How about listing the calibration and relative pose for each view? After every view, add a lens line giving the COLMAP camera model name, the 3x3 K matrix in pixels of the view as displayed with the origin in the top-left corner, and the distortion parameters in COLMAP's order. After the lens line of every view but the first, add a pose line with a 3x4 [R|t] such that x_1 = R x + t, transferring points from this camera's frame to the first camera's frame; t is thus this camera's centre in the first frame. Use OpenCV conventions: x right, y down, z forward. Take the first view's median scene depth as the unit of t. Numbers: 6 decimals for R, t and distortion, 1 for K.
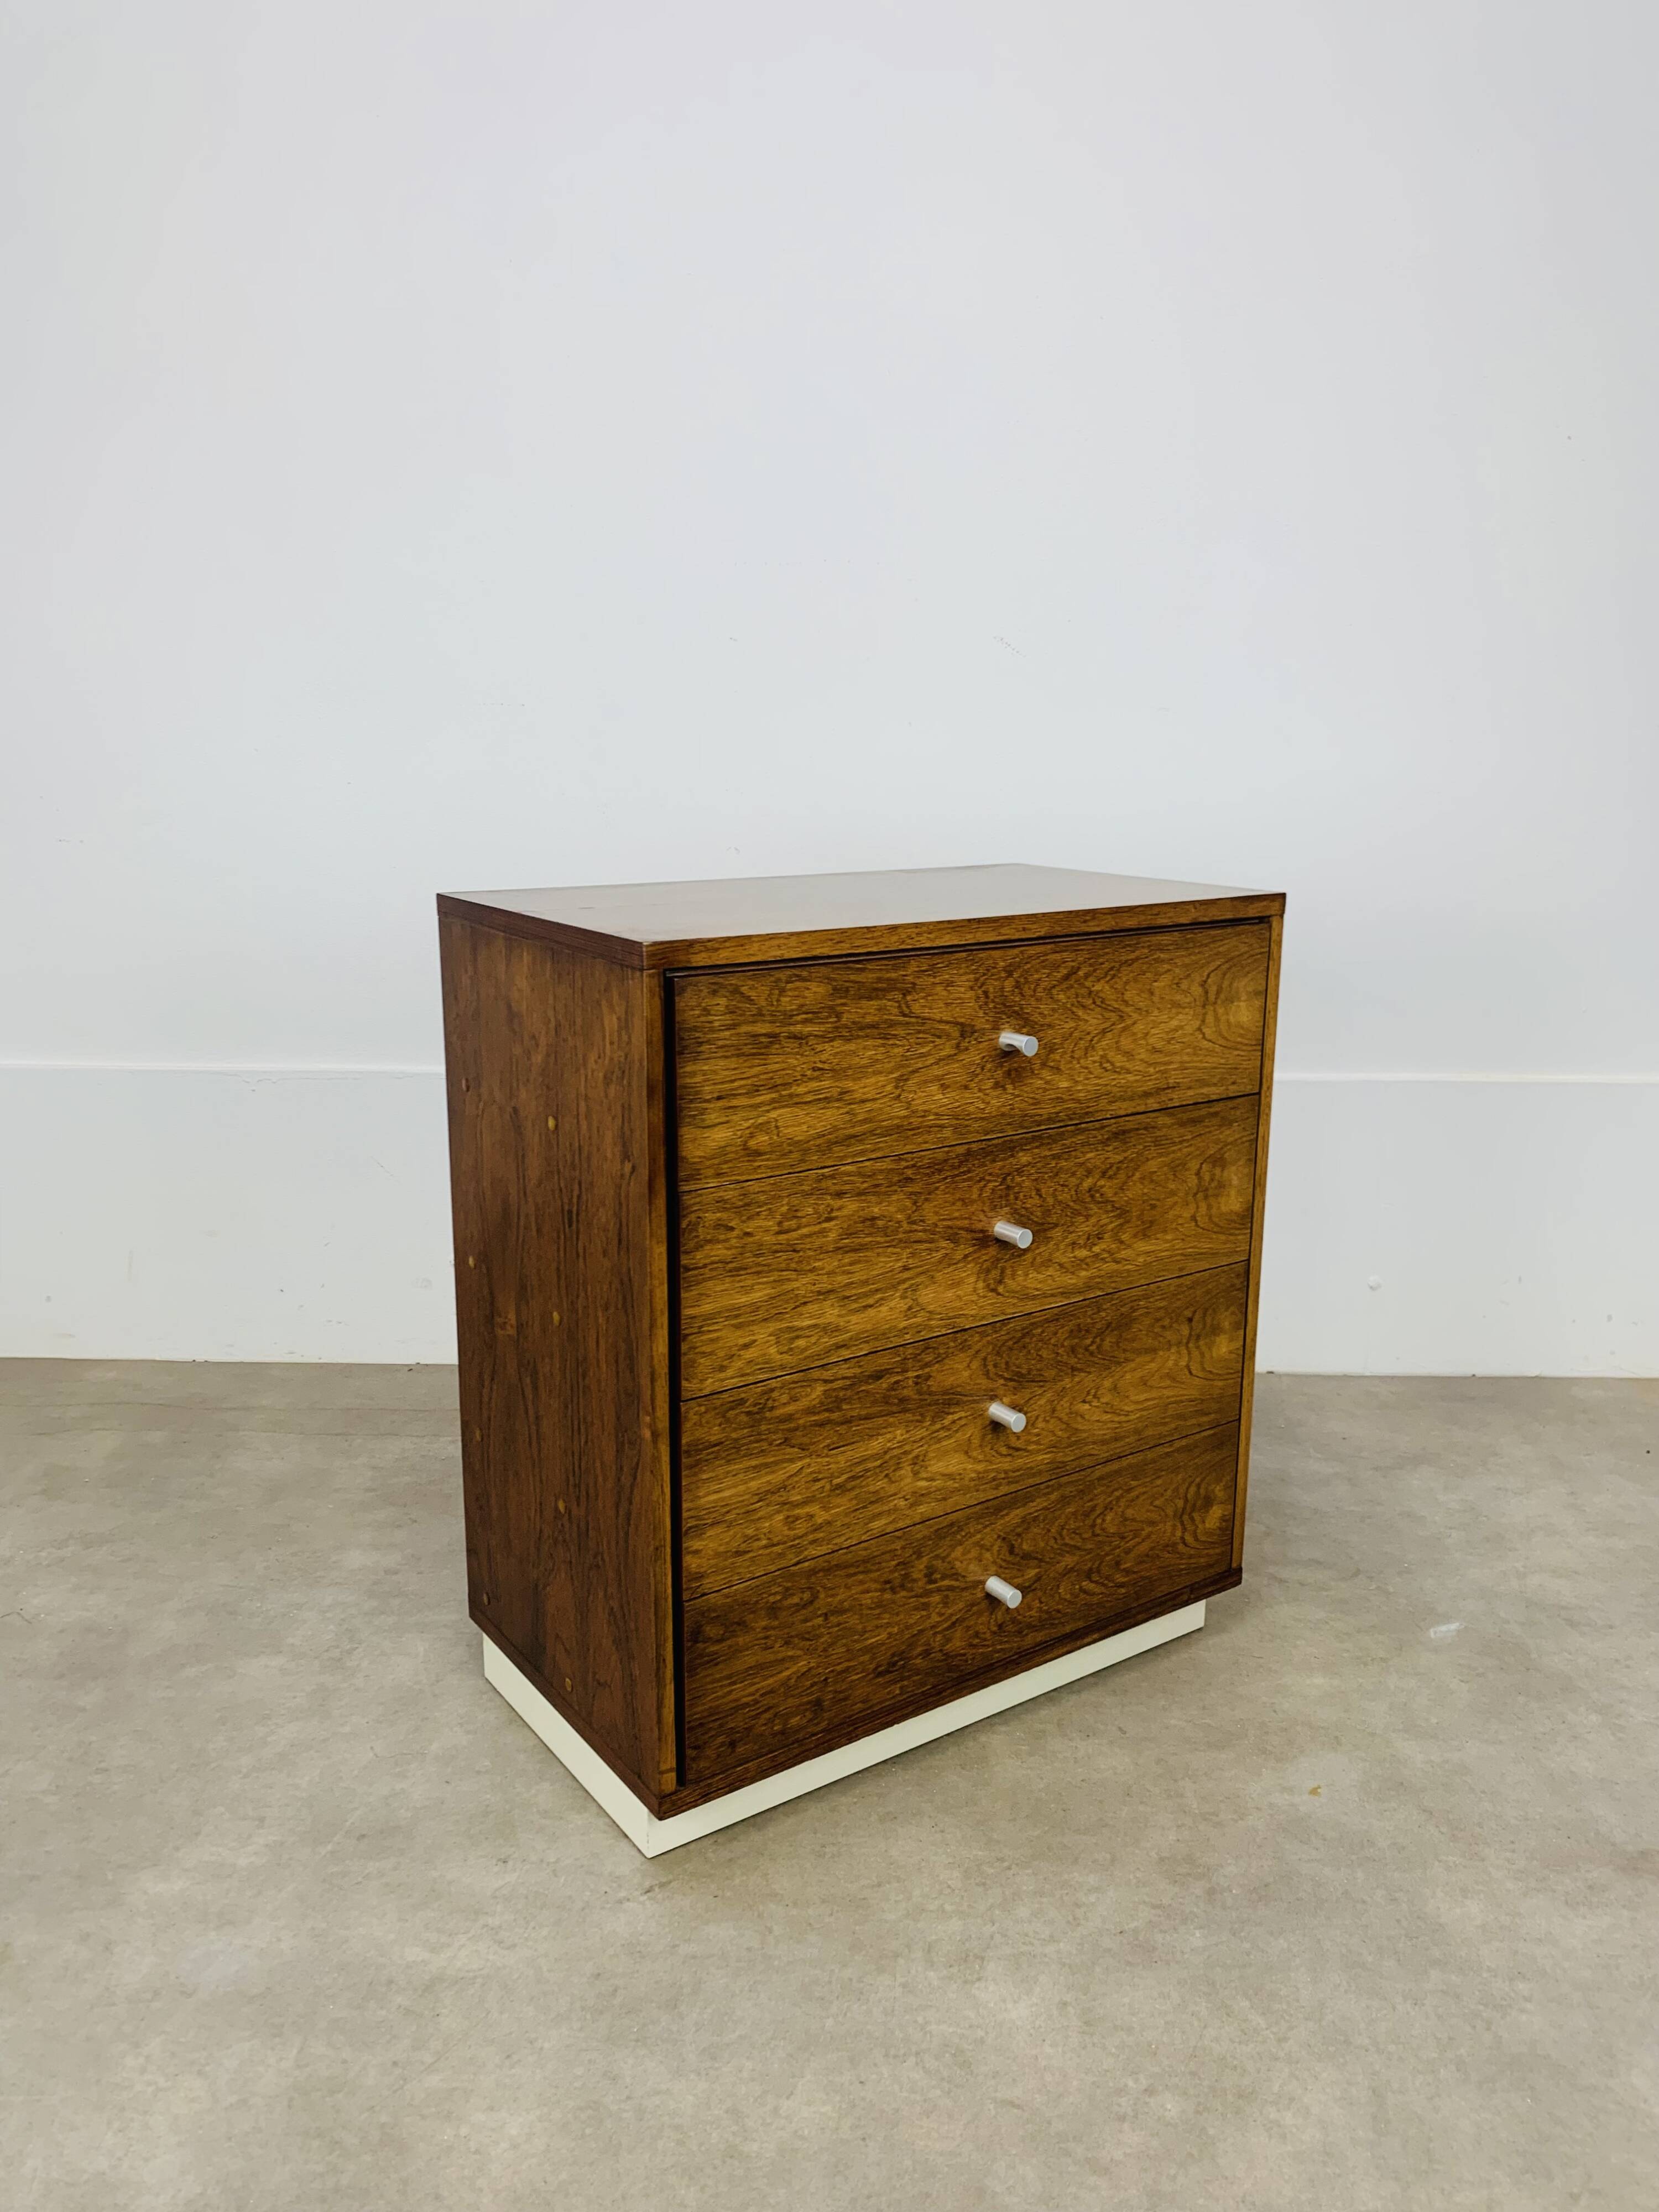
lens RADIAL K [[1596.9, 0, 834.8], [0, 1596.9, 1101.2], [0, 0, 1]] dist [0.101430, -0.038187]
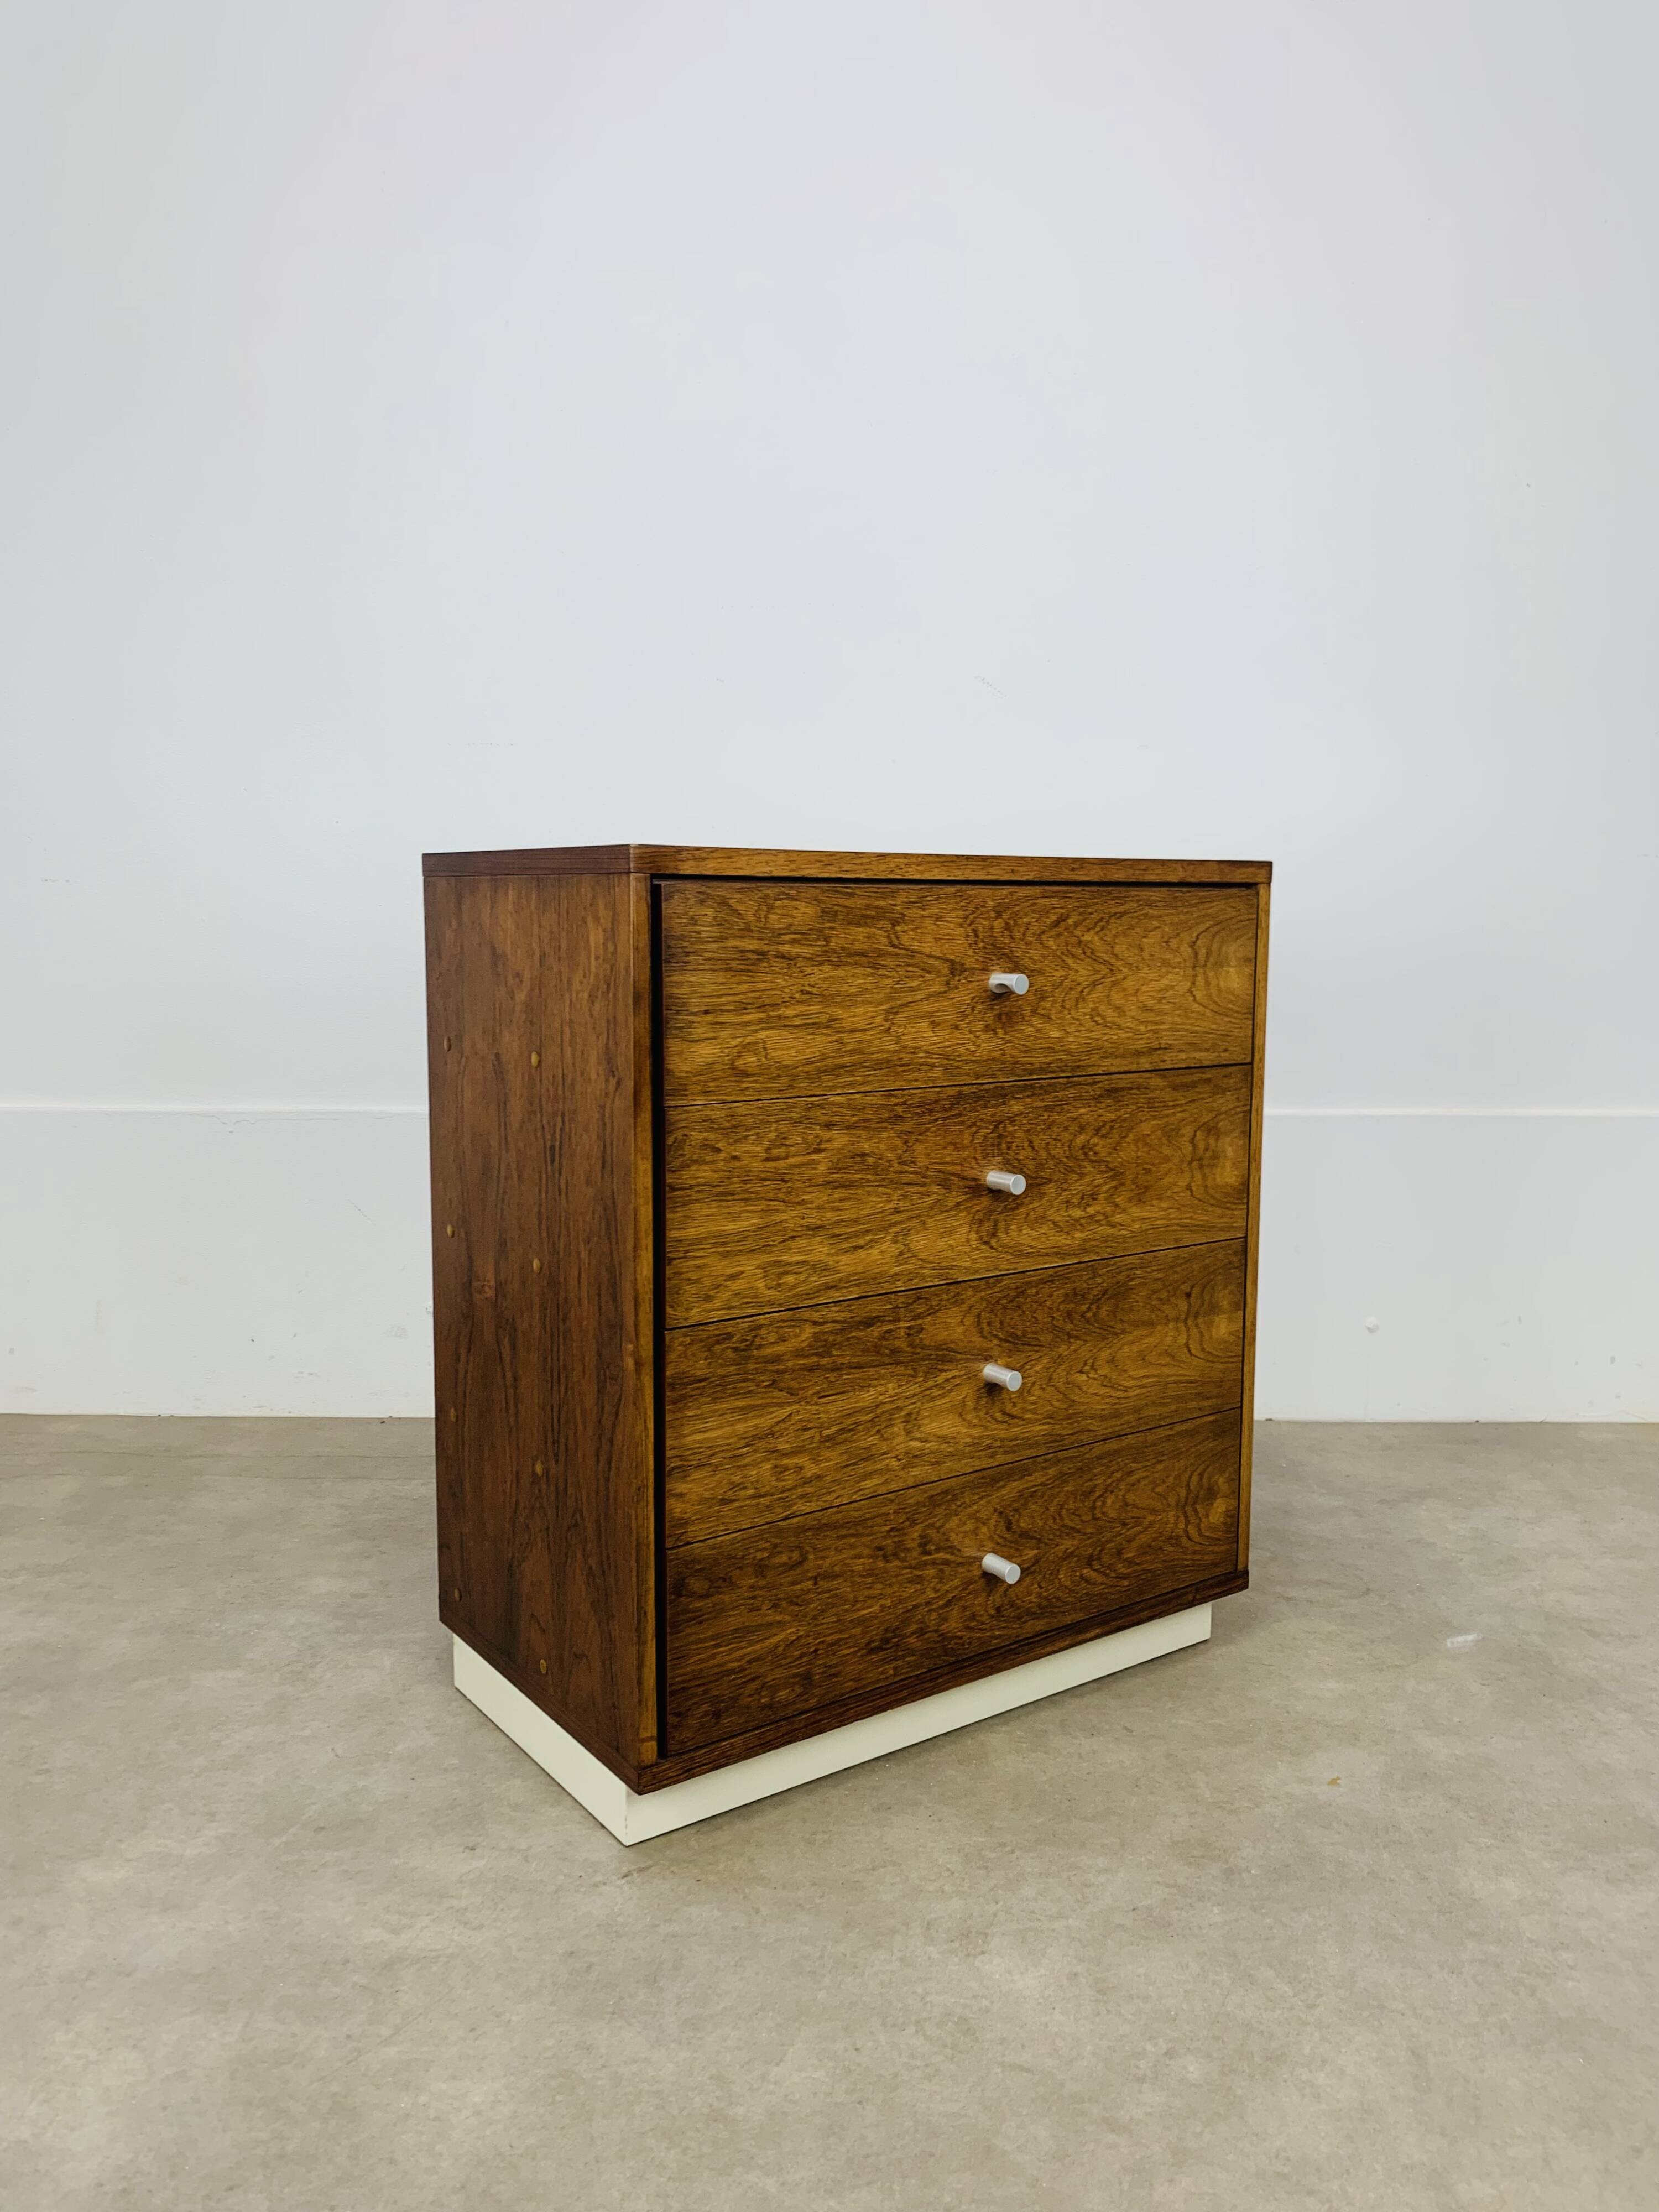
lens RADIAL K [[1584.1, 0, 829.5], [0, 1584.1, 1106.0], [0, 0, 1]] dist [0.115057, -0.068545]
pose [[0.999964, -0.002983, 0.008000, -0.004090], [0.003794, 0.994635, -0.103373, 0.138403], [-0.007649, 0.103399, 0.994611, 0.031914]]
